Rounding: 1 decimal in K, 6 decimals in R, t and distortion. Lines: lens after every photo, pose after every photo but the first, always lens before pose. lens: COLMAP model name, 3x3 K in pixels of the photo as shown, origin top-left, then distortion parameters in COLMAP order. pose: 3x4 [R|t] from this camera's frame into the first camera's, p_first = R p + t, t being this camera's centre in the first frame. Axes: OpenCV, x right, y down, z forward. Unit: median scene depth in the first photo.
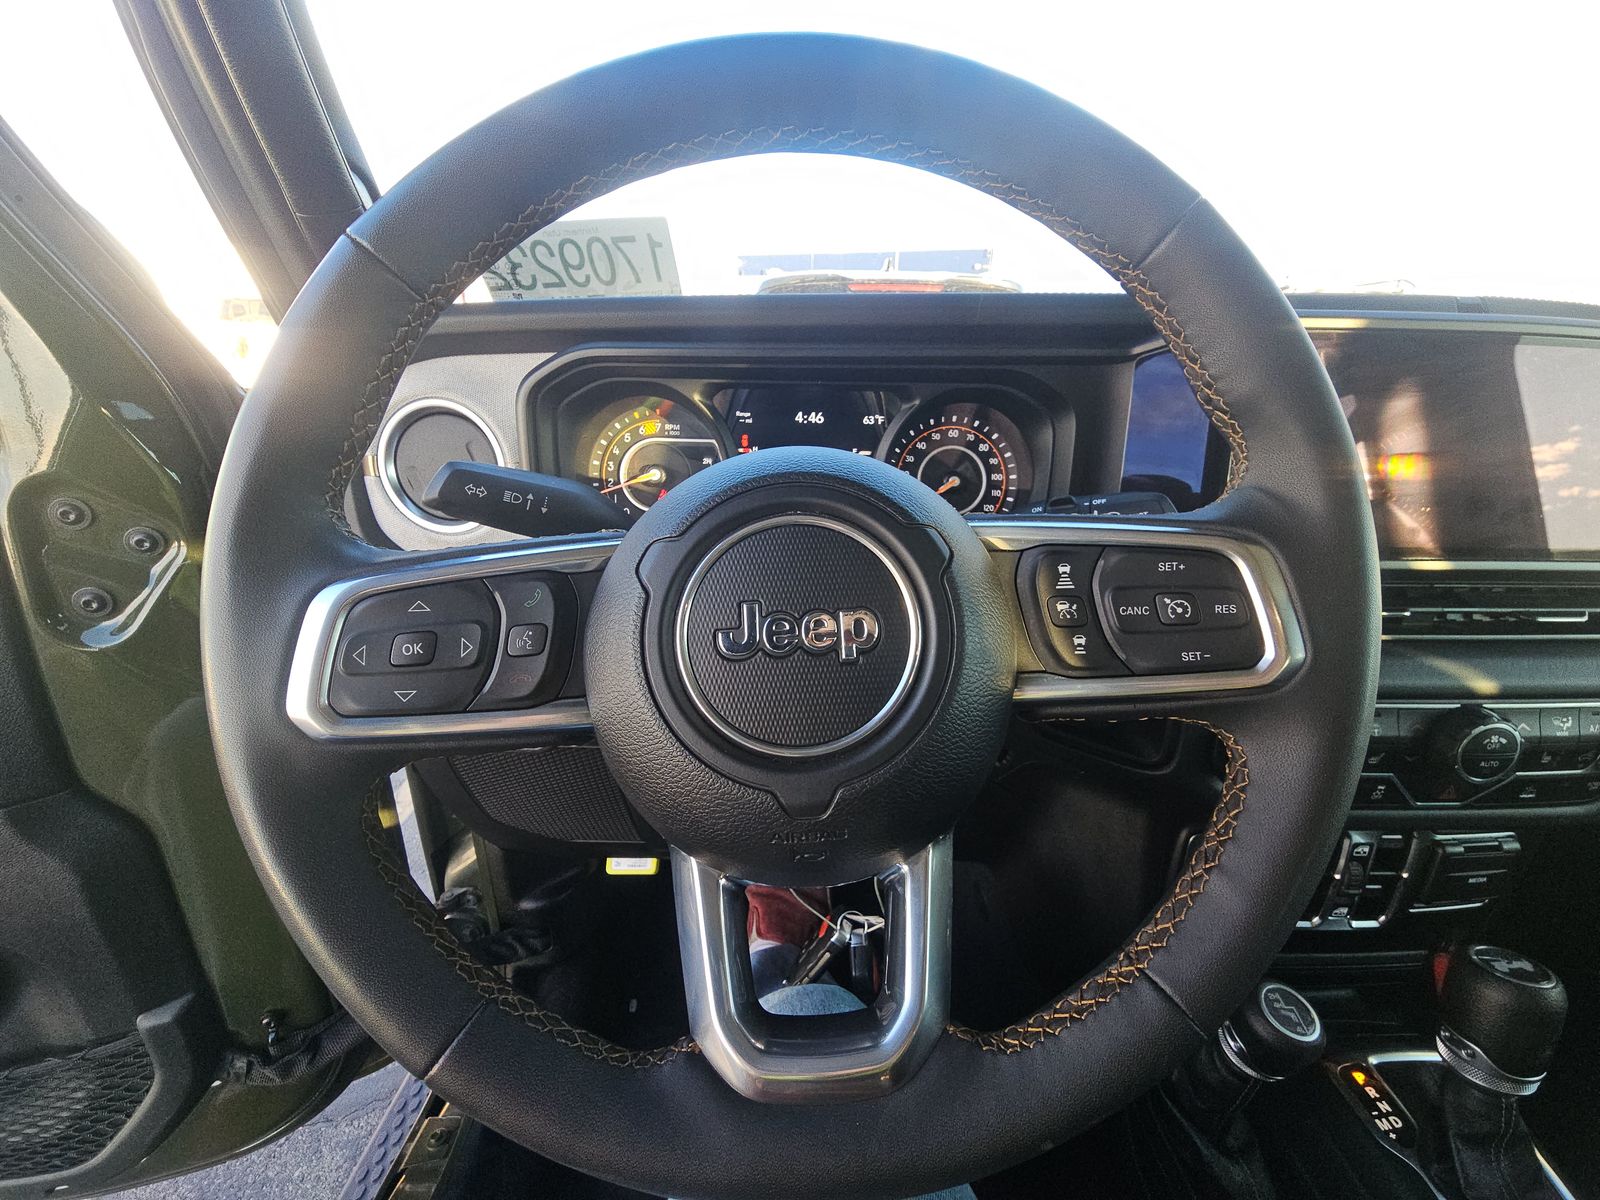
lens RADIAL K [[642.4, 0, 834.1], [0, 642.4, 612.4], [0, 0, 1]] dist [0.000755, -0.000105]
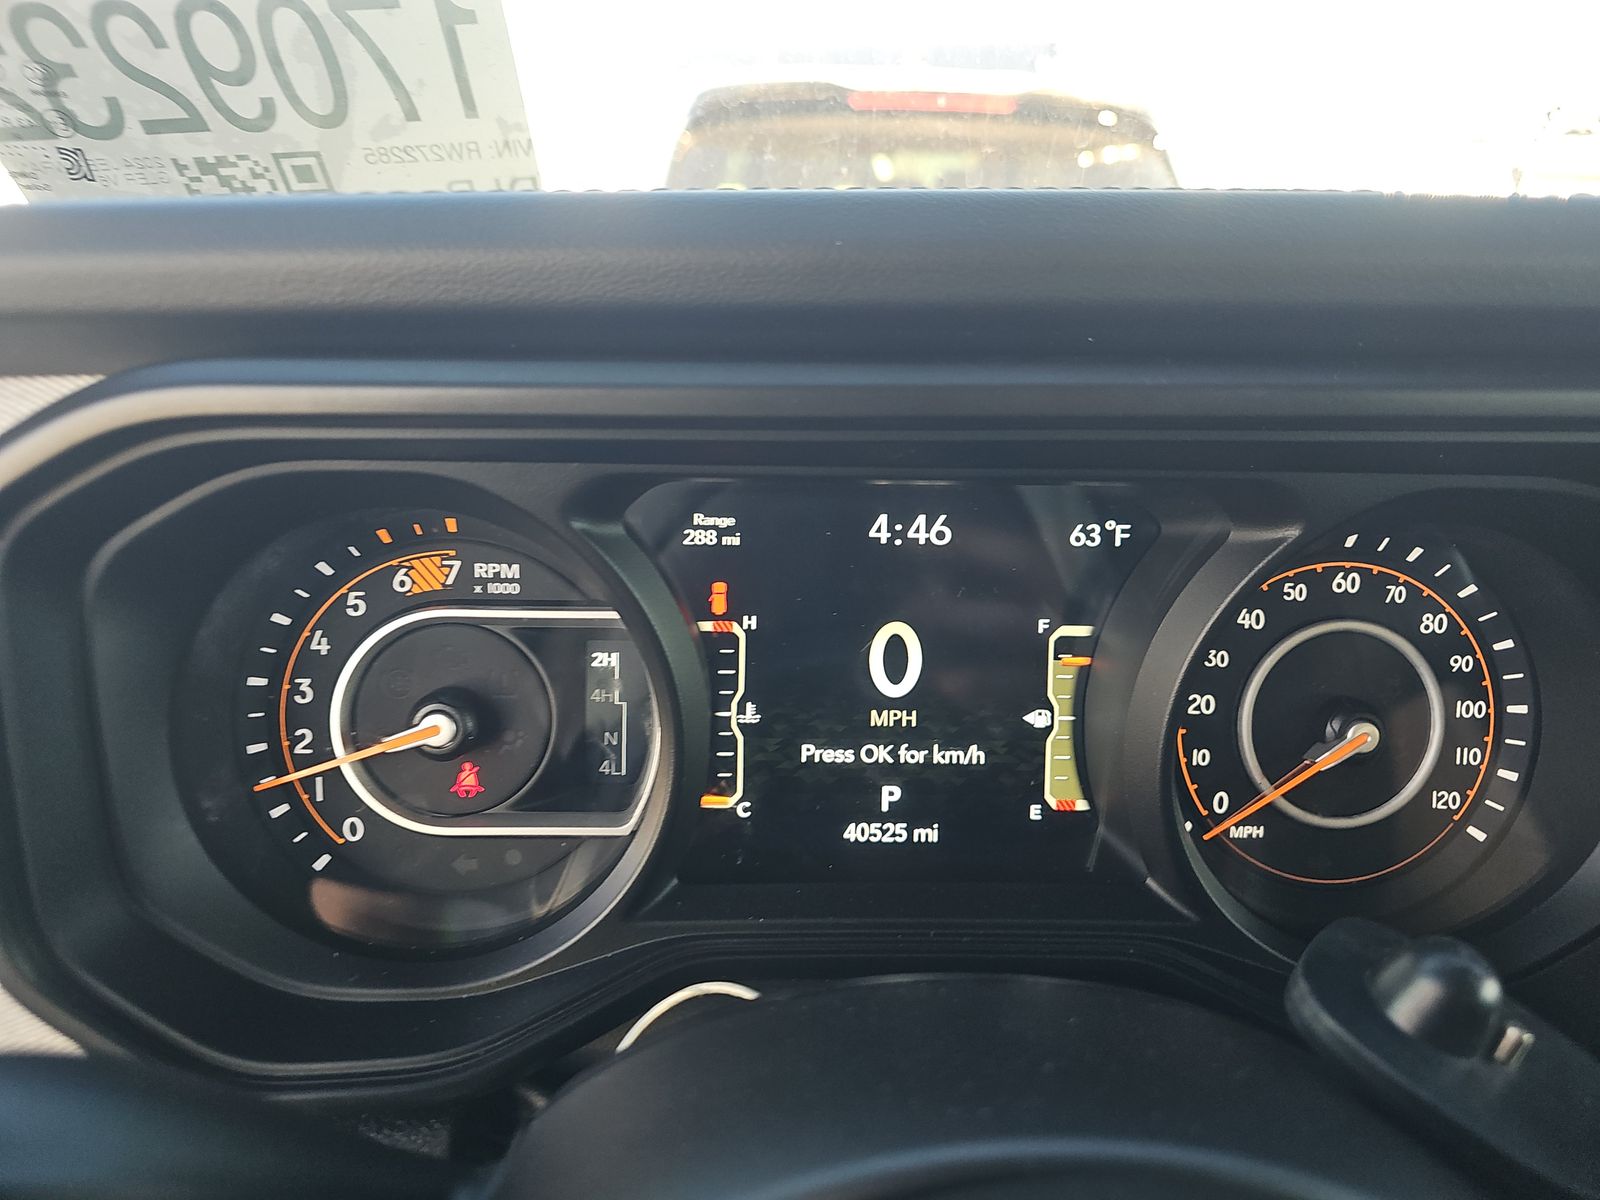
lens RADIAL K [[1074.2, 0, 799.8], [0, 1074.2, 600.1], [0, 0, 1]] dist [-0.004350, 0.003430]
pose [[0.999904, 0.003166, 0.013453, -0.103320], [-0.002762, 0.999548, -0.029932, -0.250030], [-0.013541, 0.029892, 0.999461, 0.445059]]
